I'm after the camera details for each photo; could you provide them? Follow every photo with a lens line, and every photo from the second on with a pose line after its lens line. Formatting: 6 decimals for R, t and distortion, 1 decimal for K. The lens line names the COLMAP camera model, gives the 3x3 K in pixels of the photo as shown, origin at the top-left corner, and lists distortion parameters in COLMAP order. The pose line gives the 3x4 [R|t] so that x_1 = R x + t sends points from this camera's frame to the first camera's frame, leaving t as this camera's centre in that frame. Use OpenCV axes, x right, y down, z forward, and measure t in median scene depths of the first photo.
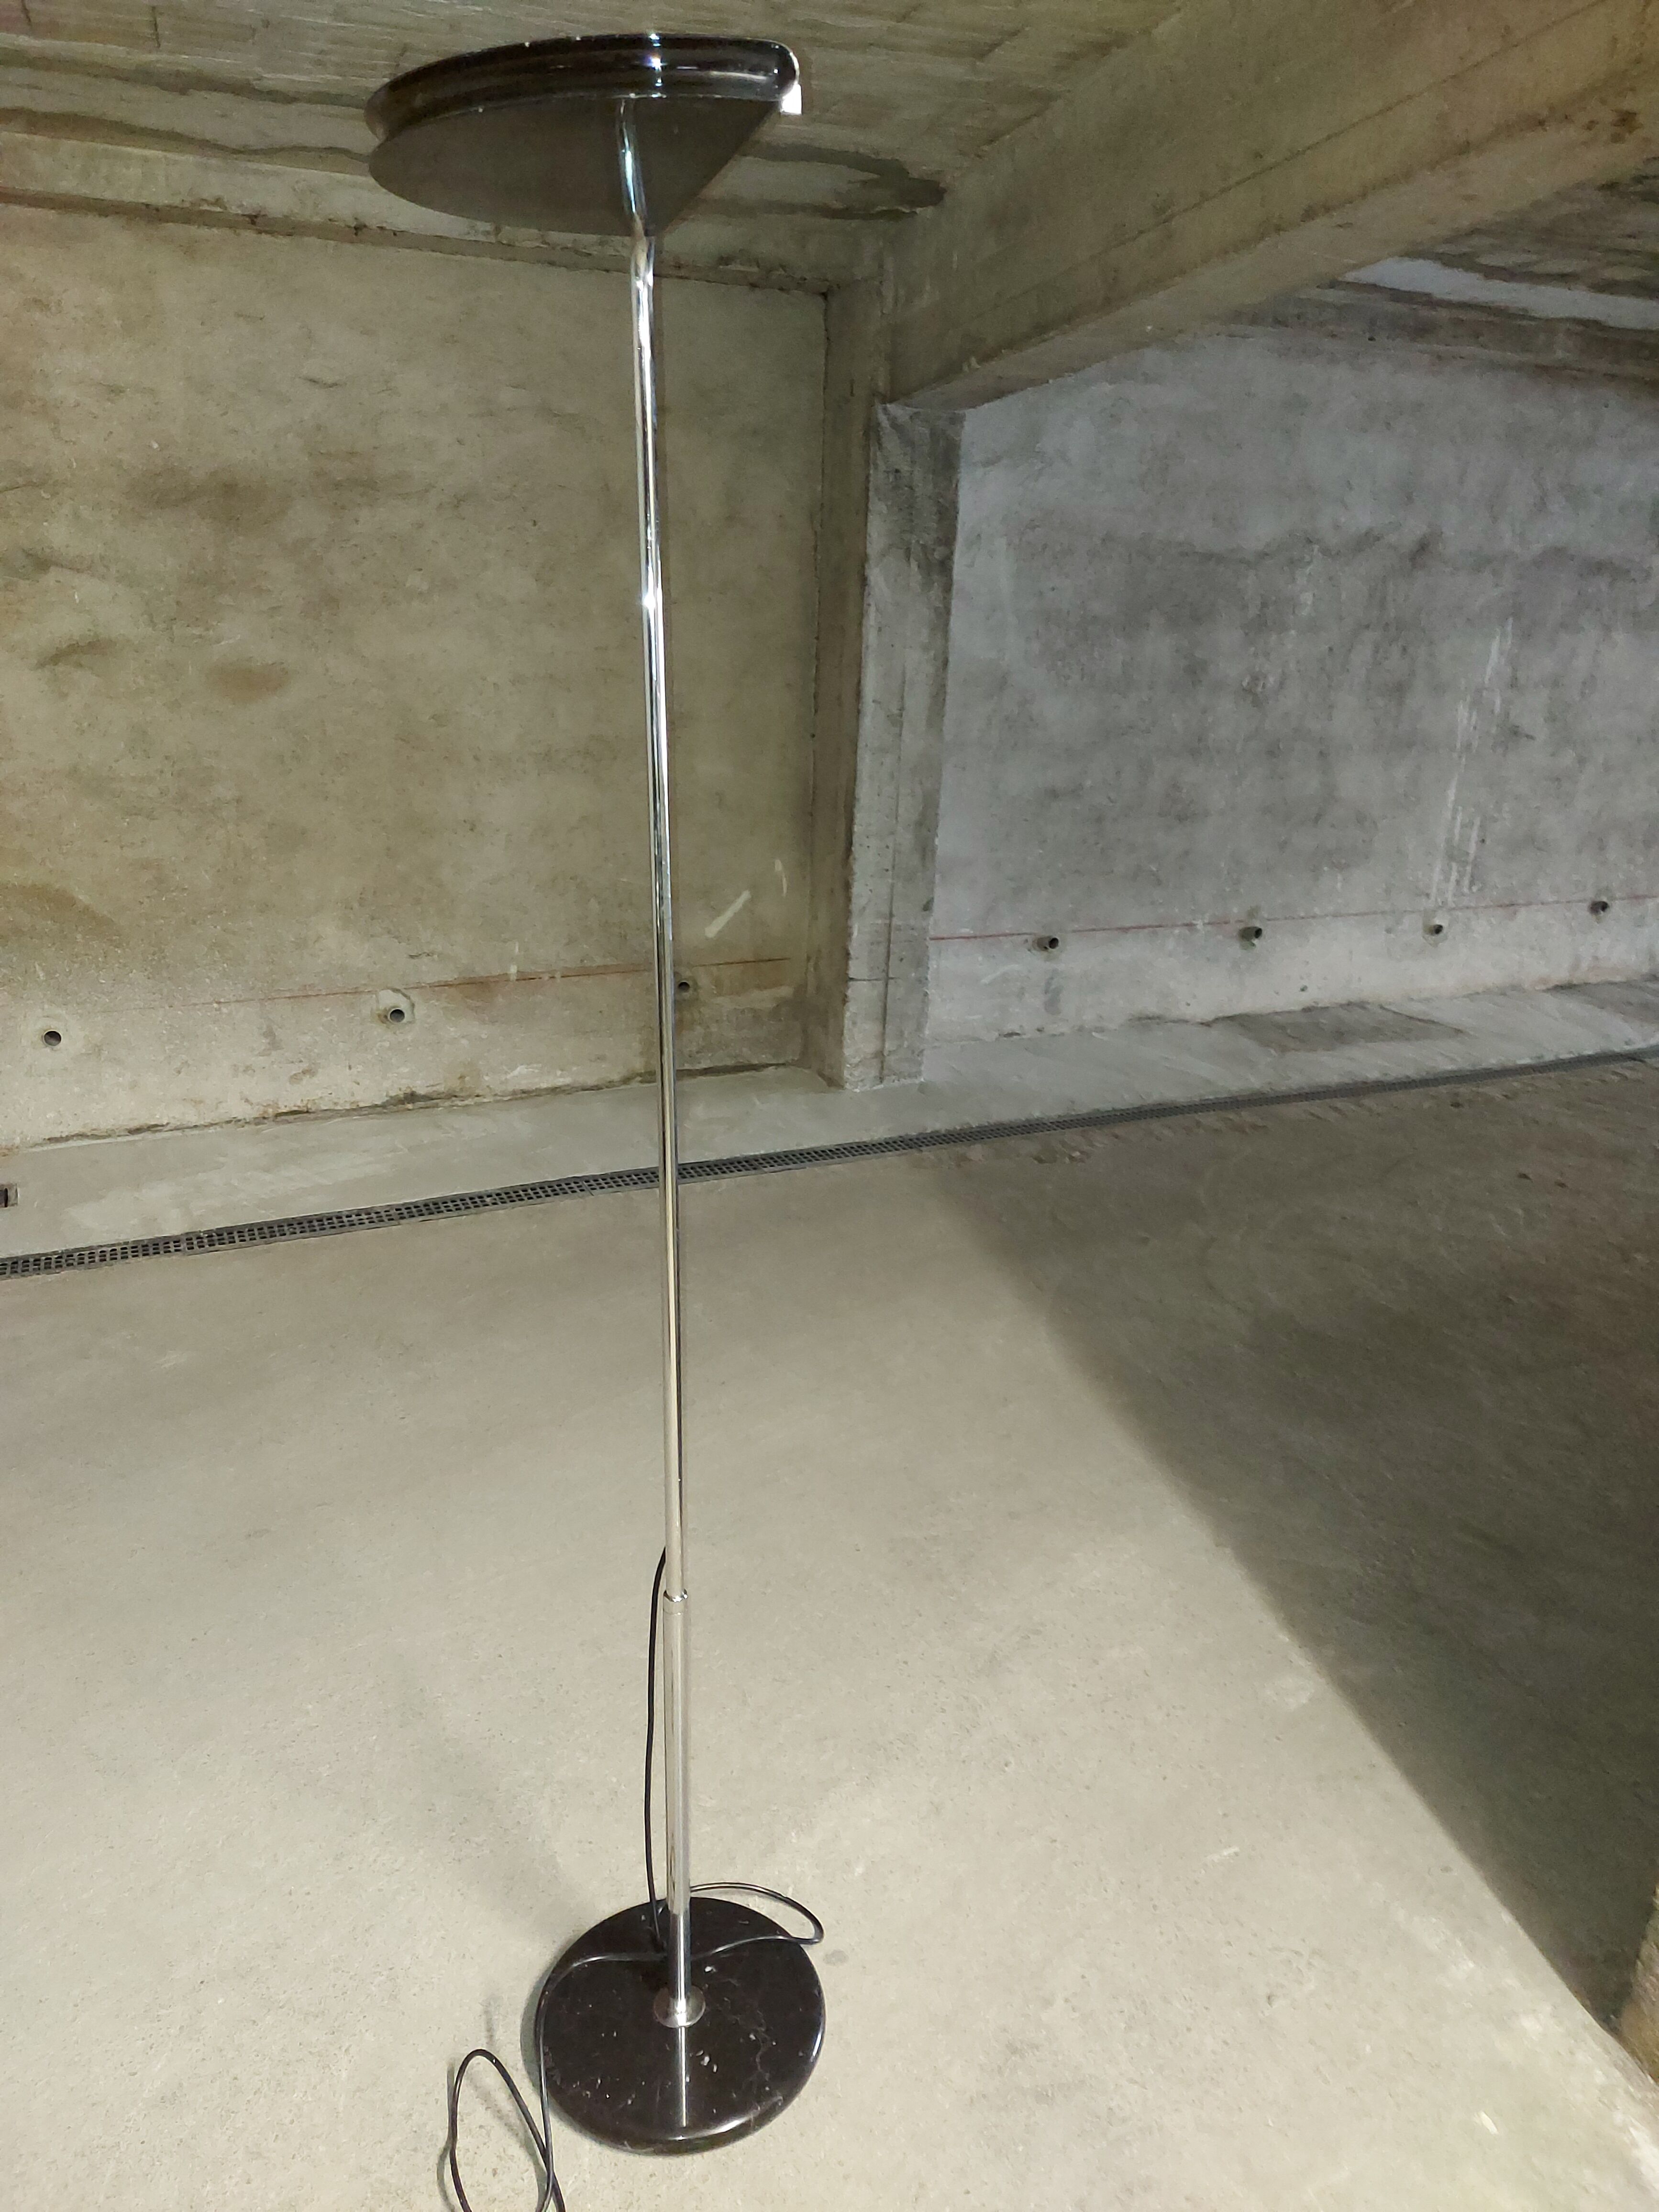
lens RADIAL K [[1580.0, 0, 827.7], [0, 1580.0, 1106.7], [0, 0, 1]] dist [0.096146, -0.103441]
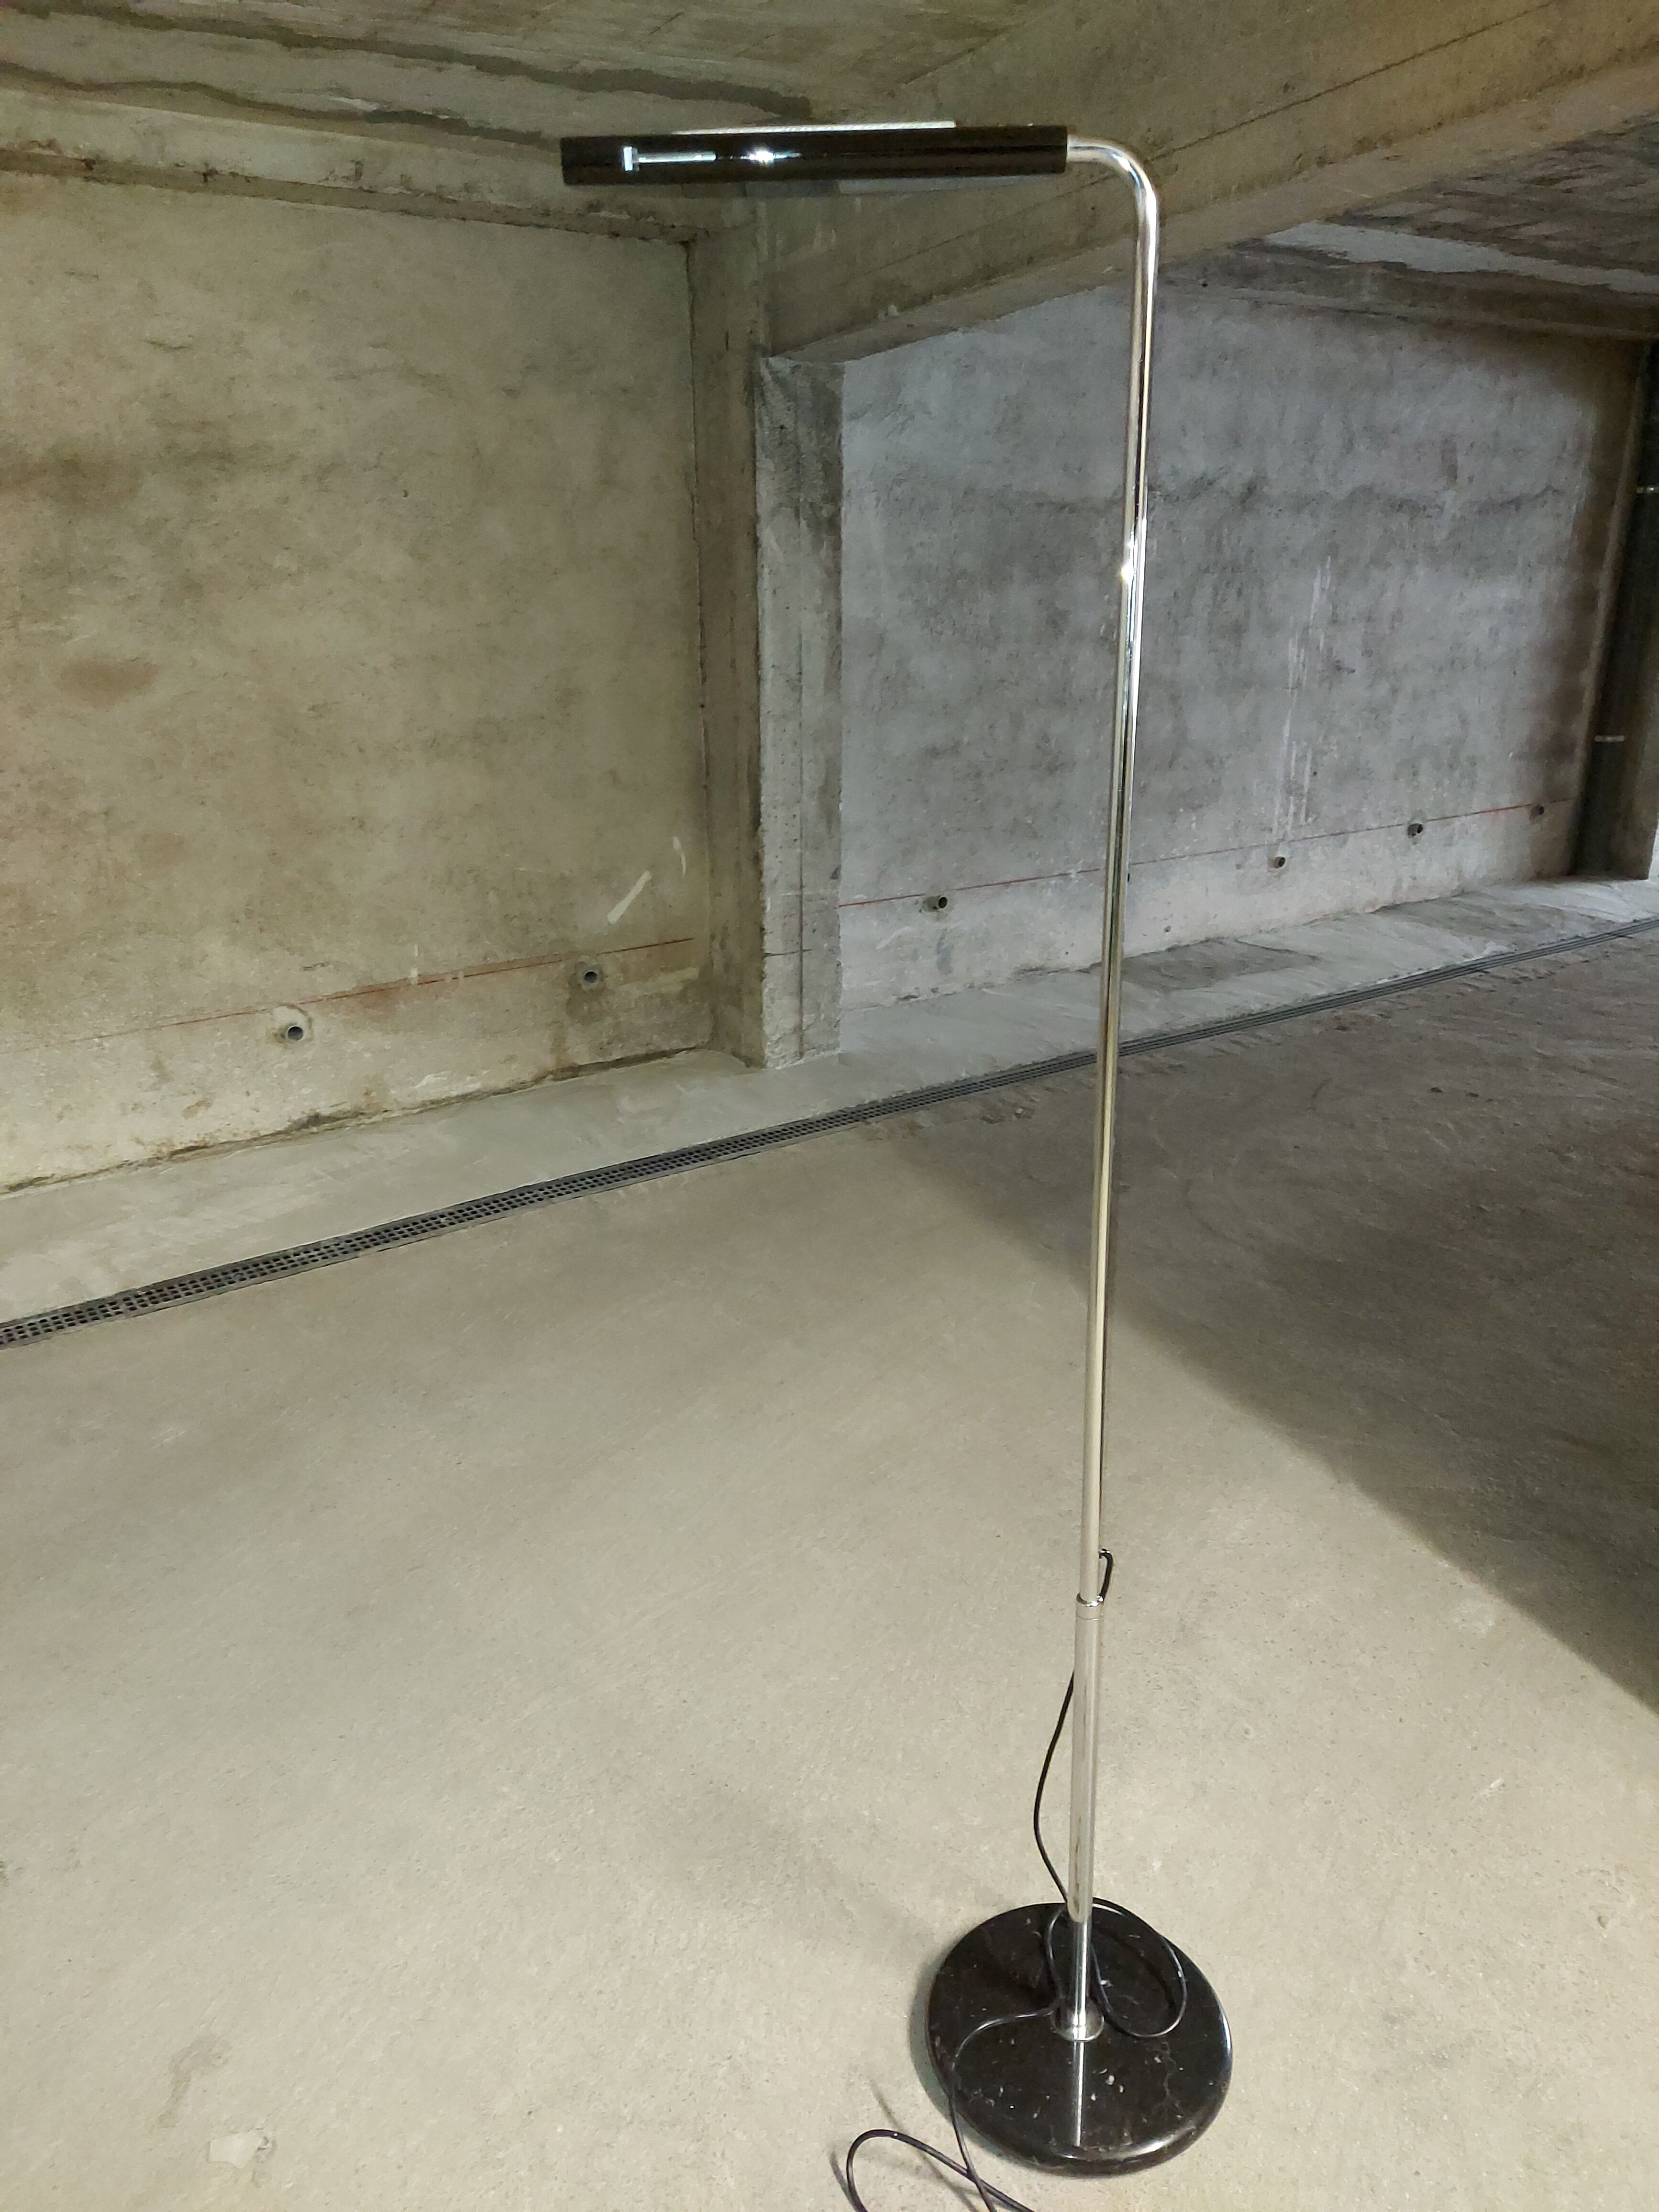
lens RADIAL K [[1586.1, 0, 827.7], [0, 1586.1, 1102.7], [0, 0, 1]] dist [0.098208, -0.105453]
pose [[0.982261, -0.096809, 0.160595, -0.113149], [0.094294, 0.995273, 0.023228, -0.009114], [-0.162085, -0.007673, 0.986747, 0.028675]]
